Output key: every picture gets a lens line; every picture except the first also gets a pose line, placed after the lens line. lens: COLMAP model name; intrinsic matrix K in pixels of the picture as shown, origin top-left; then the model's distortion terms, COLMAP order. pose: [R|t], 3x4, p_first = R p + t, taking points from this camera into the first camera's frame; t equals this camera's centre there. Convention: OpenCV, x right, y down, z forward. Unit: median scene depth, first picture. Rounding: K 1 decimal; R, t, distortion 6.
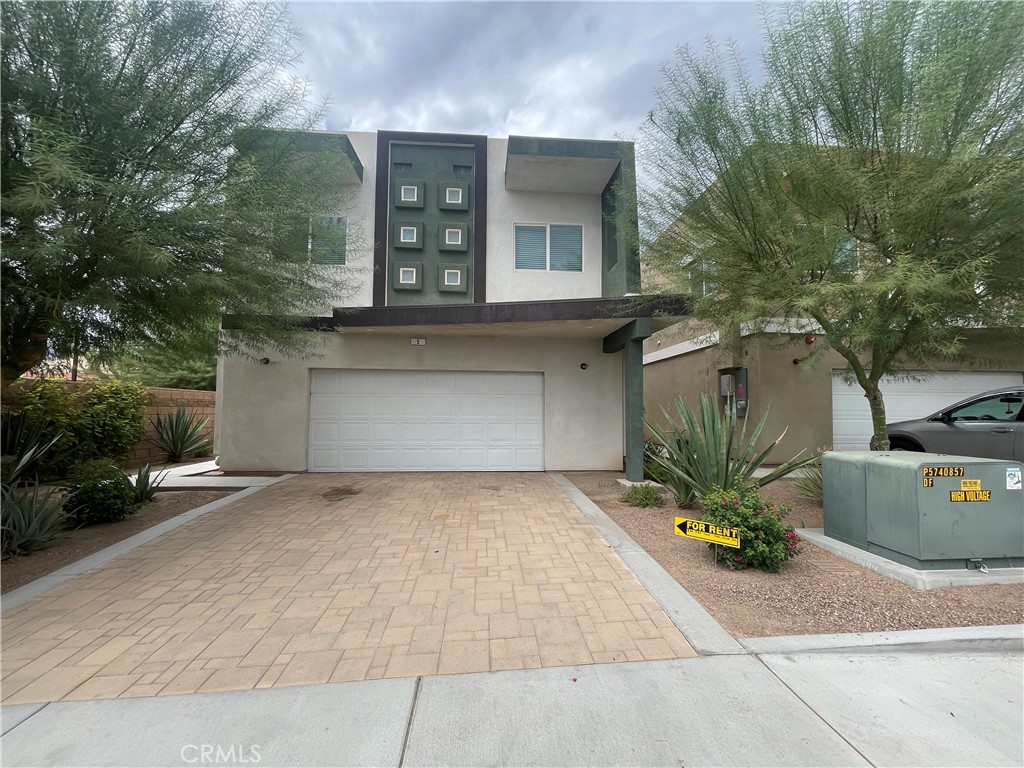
lens RADIAL K [[413.0, 0, 513.0], [0, 413.0, 388.6], [0, 0, 1]] dist [0.000722, 0.000066]
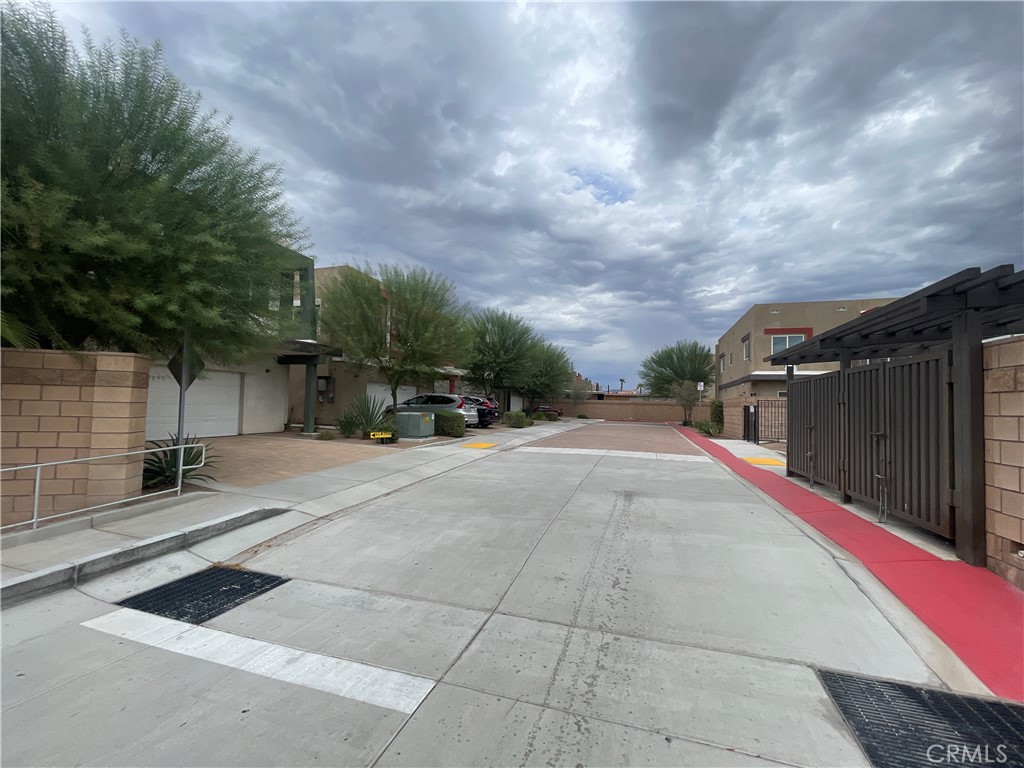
lens RADIAL K [[413.0, 0, 513.0], [0, 413.0, 388.6], [0, 0, 1]] dist [0.000722, 0.000066]
pose [[0.362486, 0.040688, 0.931101, -1.046970], [-0.069459, 0.997448, -0.016546, -0.024739], [-0.929397, -0.058675, 0.364387, -0.553611]]
